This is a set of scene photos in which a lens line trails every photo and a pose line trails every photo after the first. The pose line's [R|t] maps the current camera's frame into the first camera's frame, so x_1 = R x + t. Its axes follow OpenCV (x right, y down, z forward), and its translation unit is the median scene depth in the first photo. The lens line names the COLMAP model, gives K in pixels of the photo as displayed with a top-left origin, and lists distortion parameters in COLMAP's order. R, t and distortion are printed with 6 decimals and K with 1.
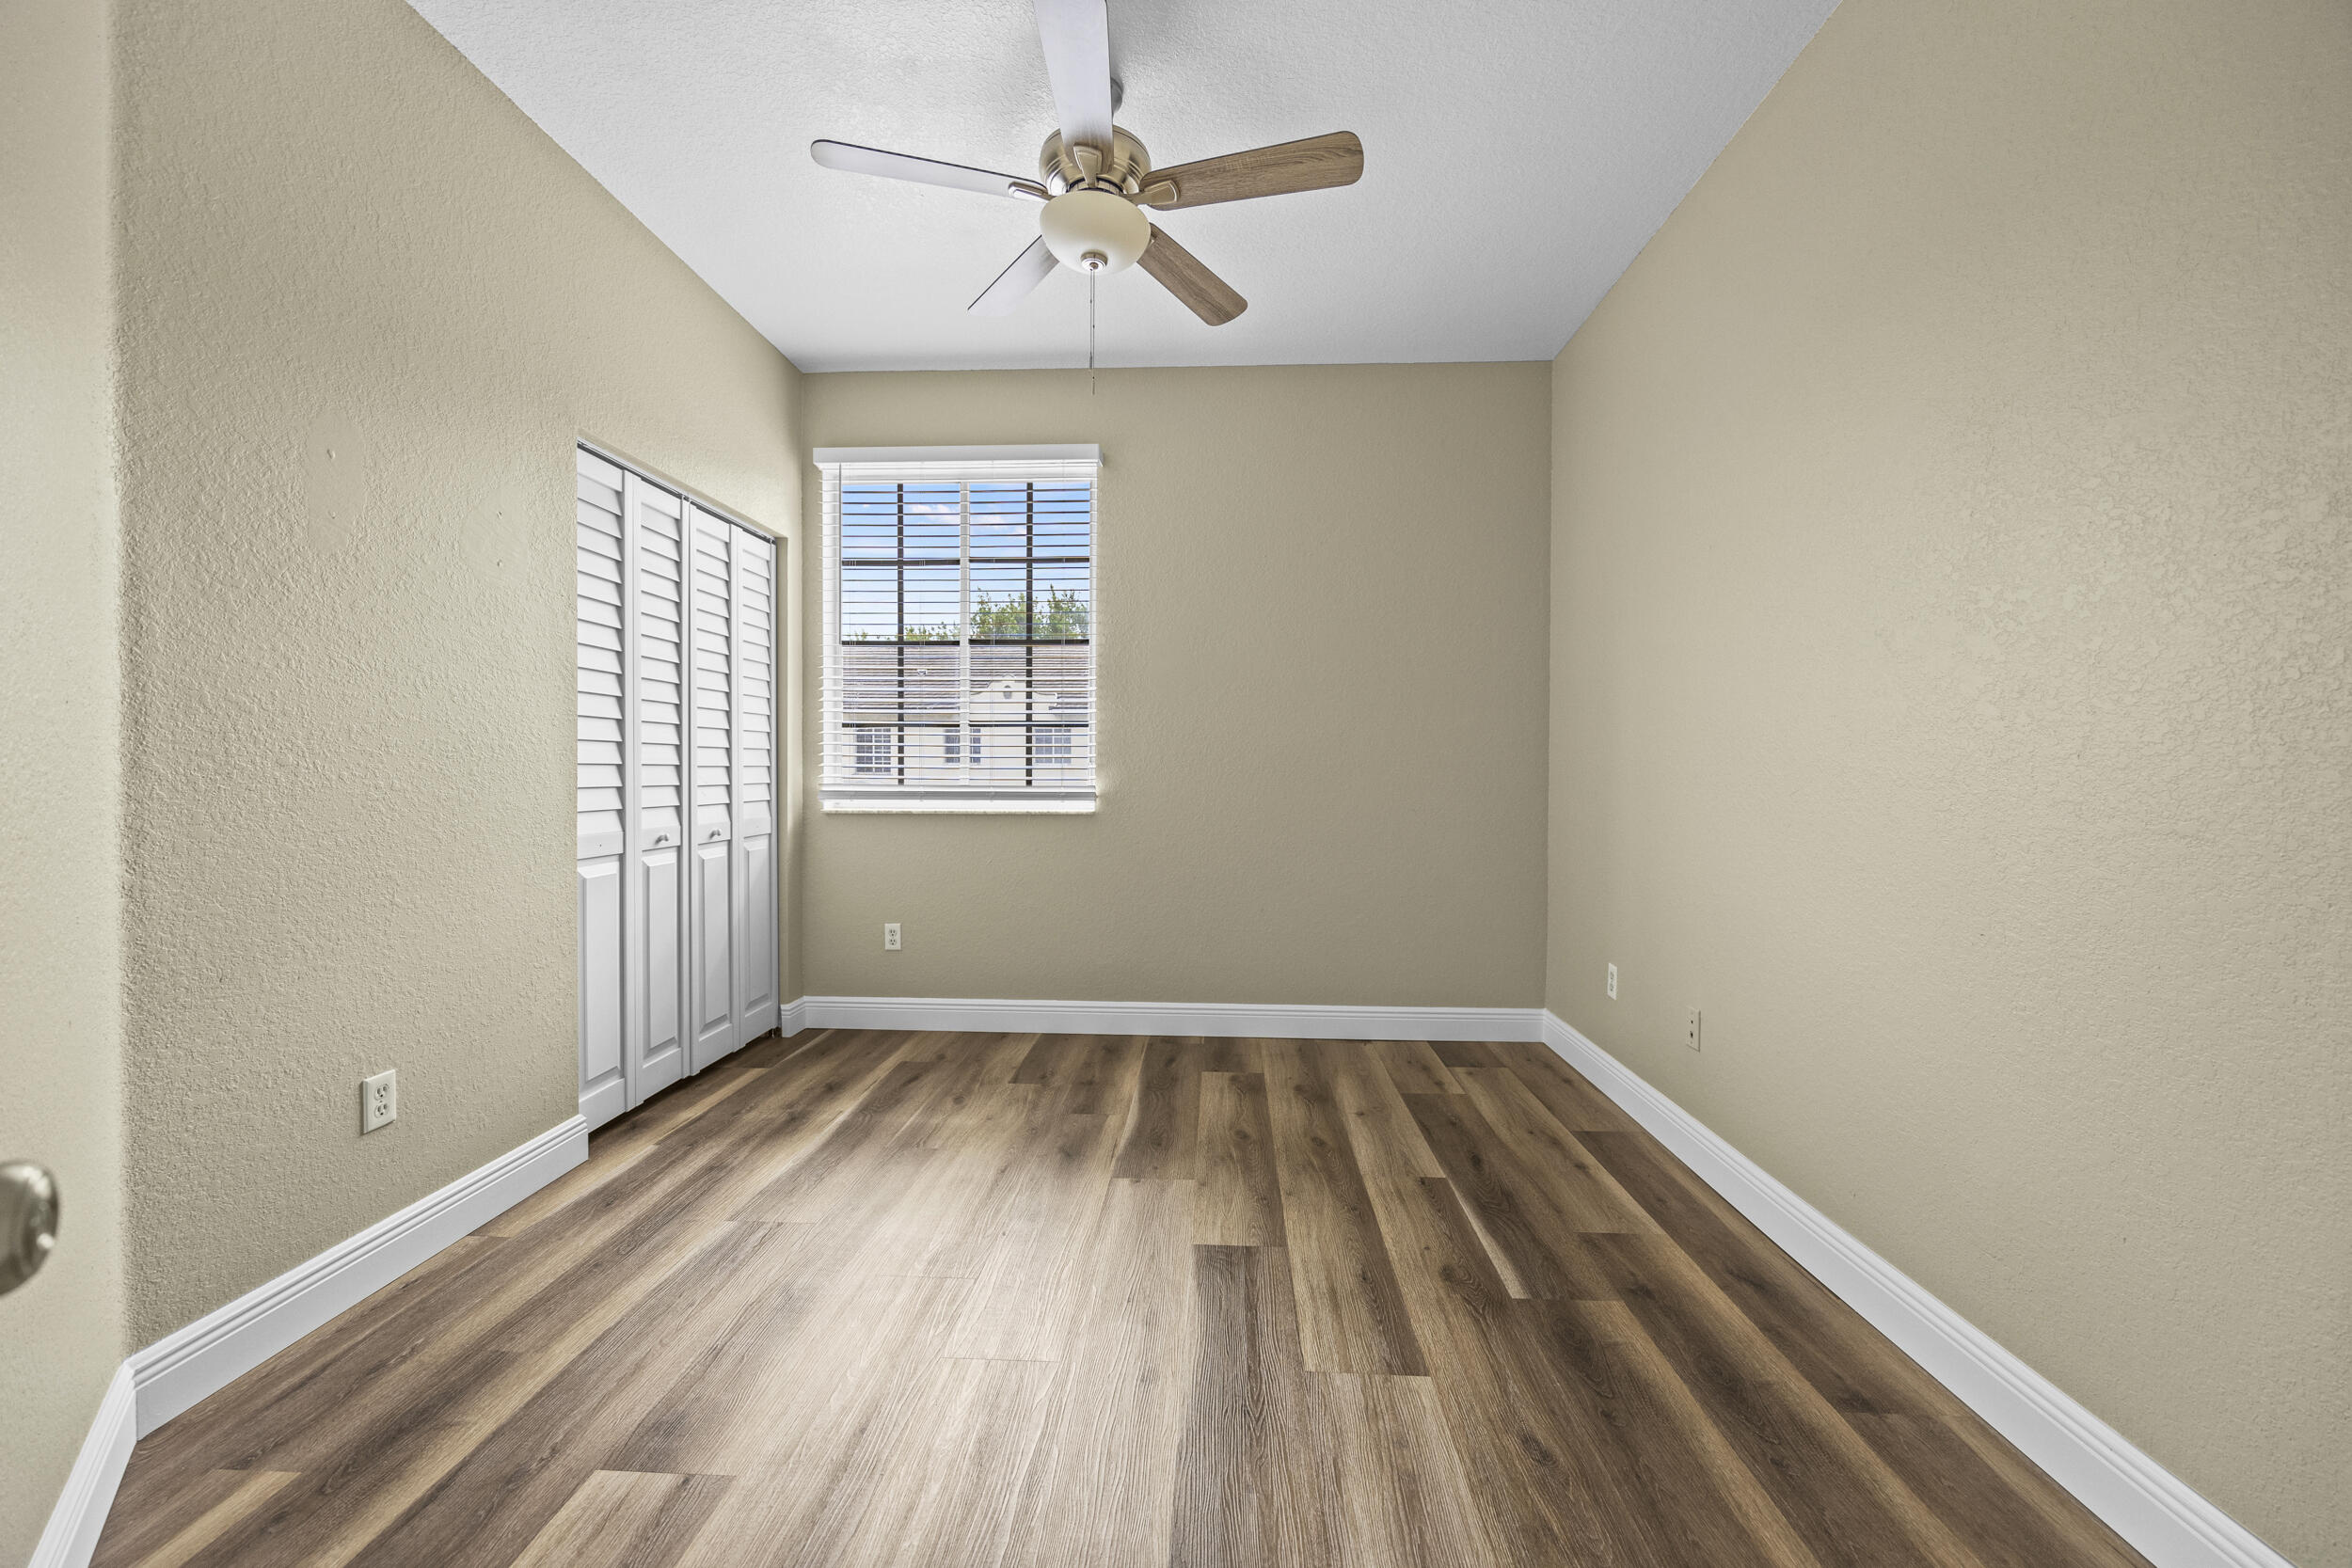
lens RADIAL K [[891.4, 0, 1179.9], [0, 891.4, 779.5], [0, 0, 1]] dist [-0.001848, -0.000052]
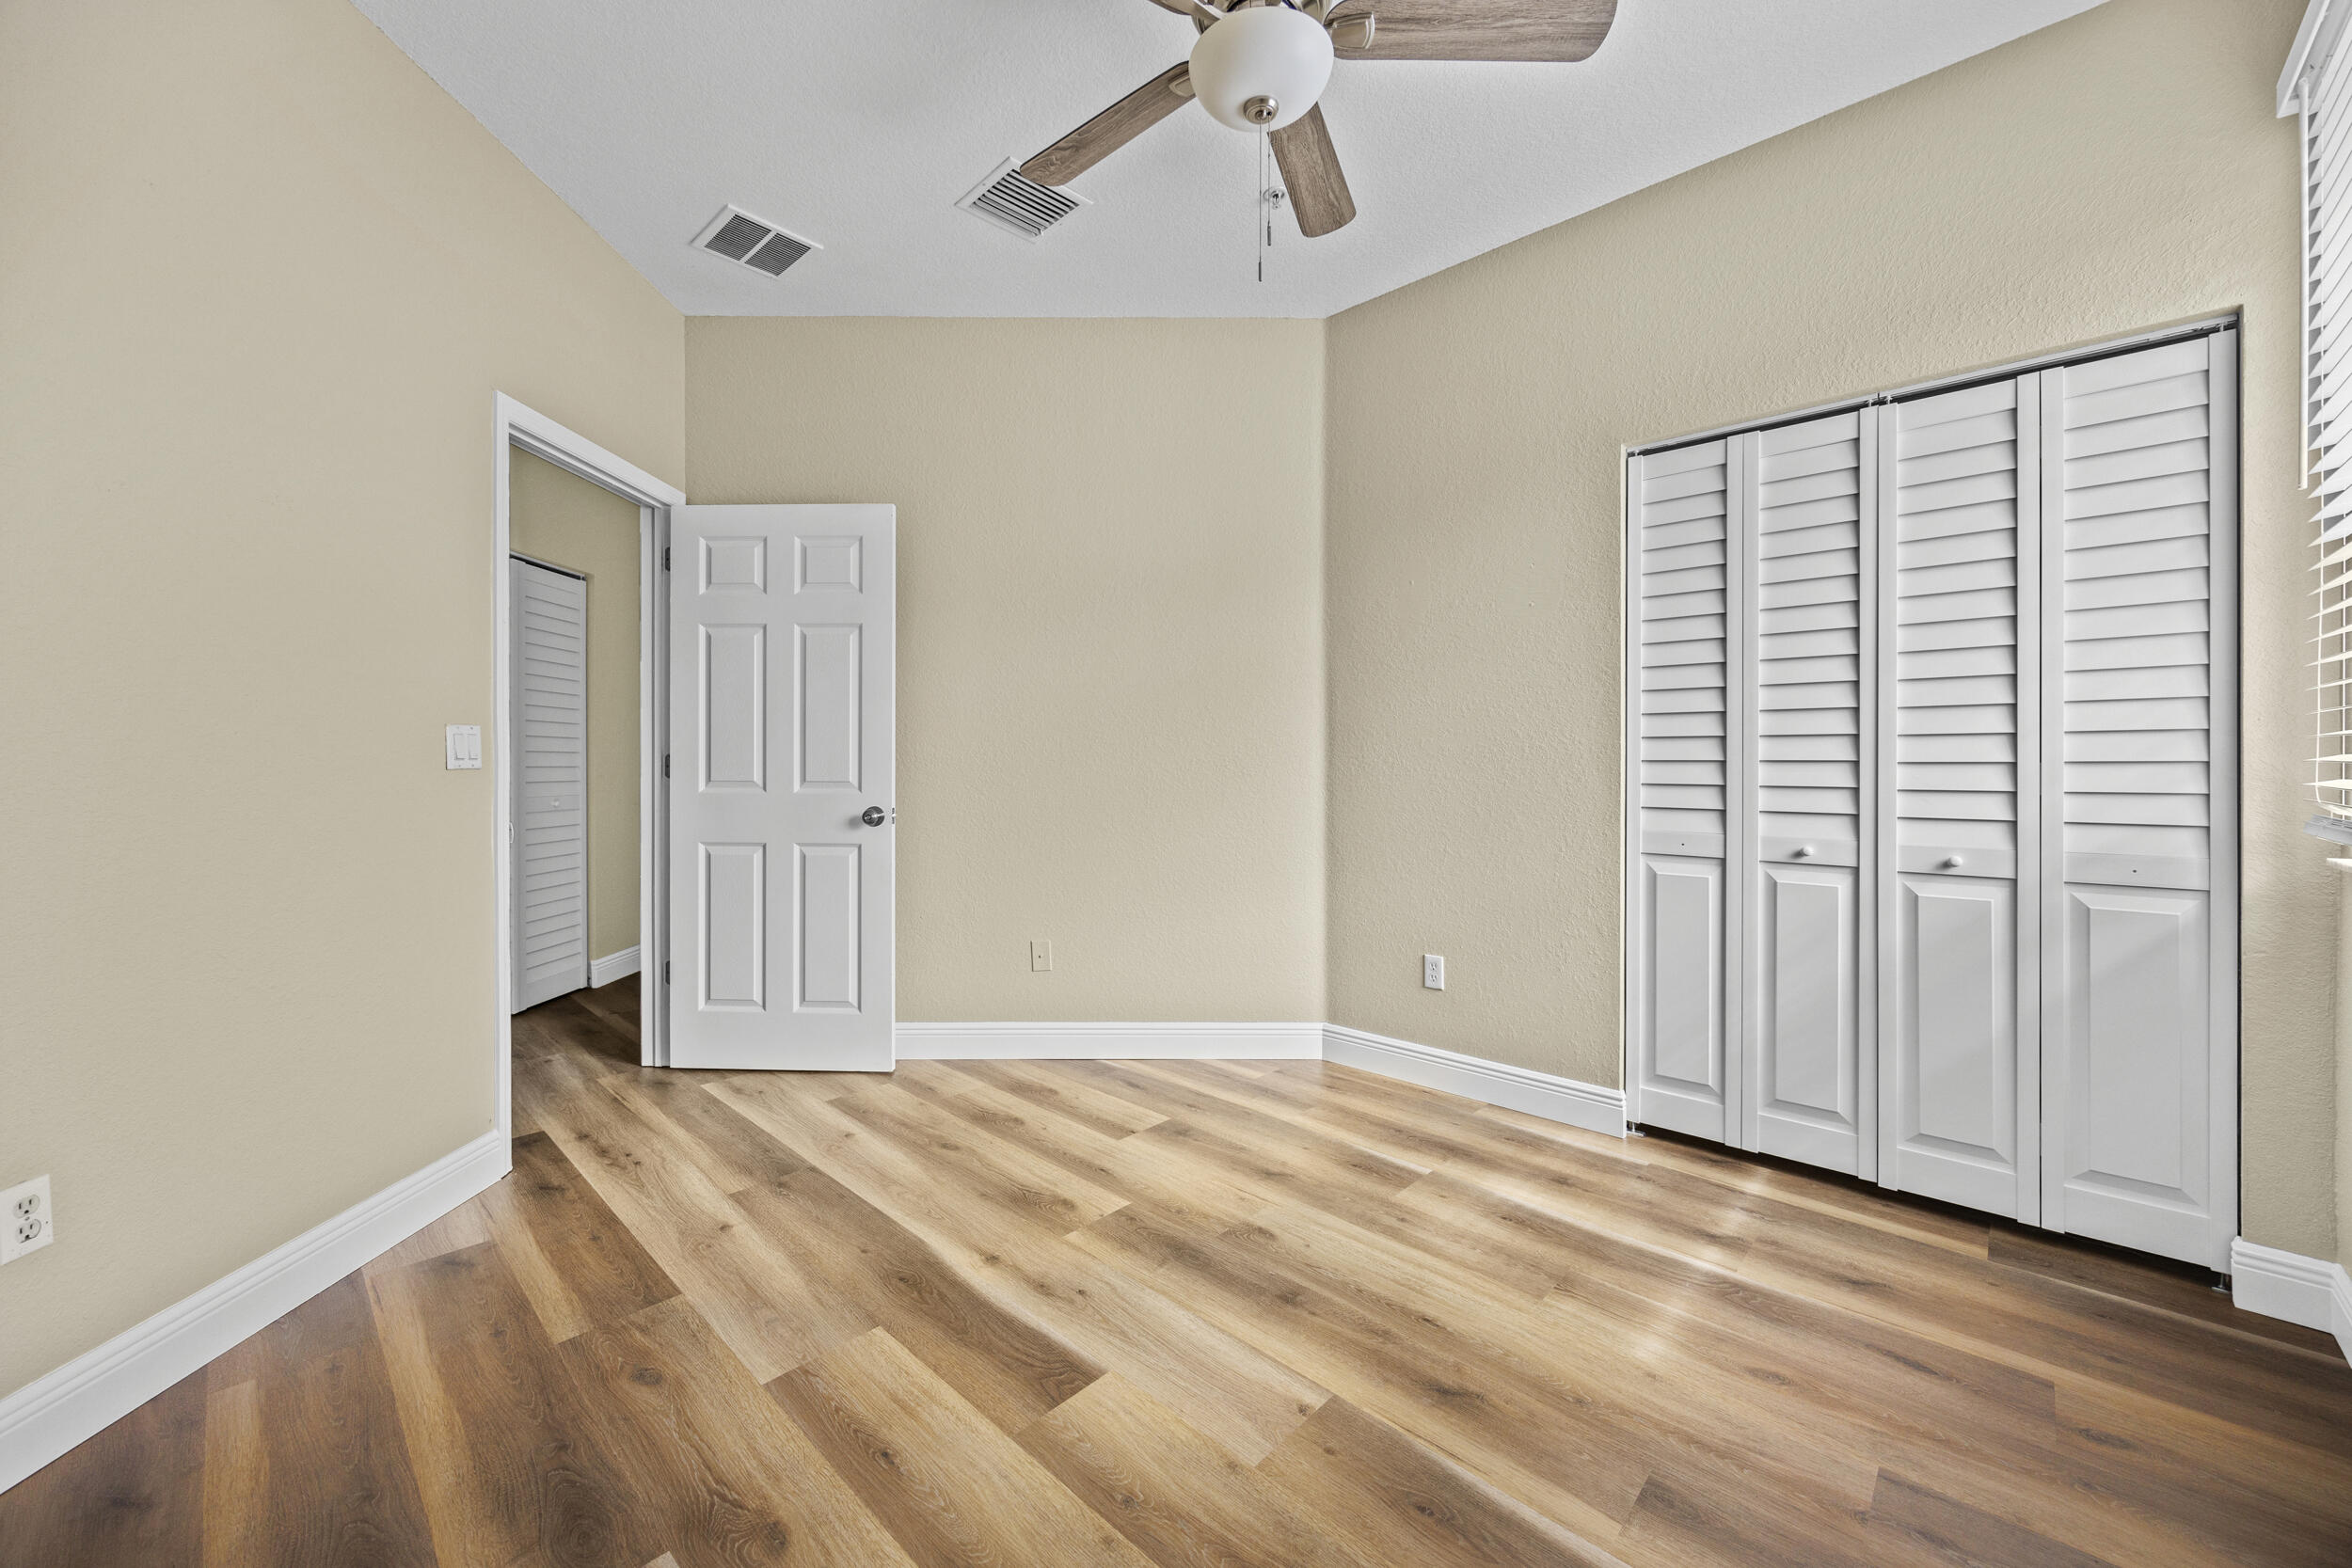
lens RADIAL K [[896.8, 0, 1182.9], [0, 896.8, 762.7], [0, 0, 1]] dist [-0.001208, -0.000103]
pose [[-0.645789, -0.002426, -0.763512, 0.485760], [-0.010374, 0.999931, 0.005598, -0.016131], [0.763446, 0.011536, -0.645769, 1.307923]]
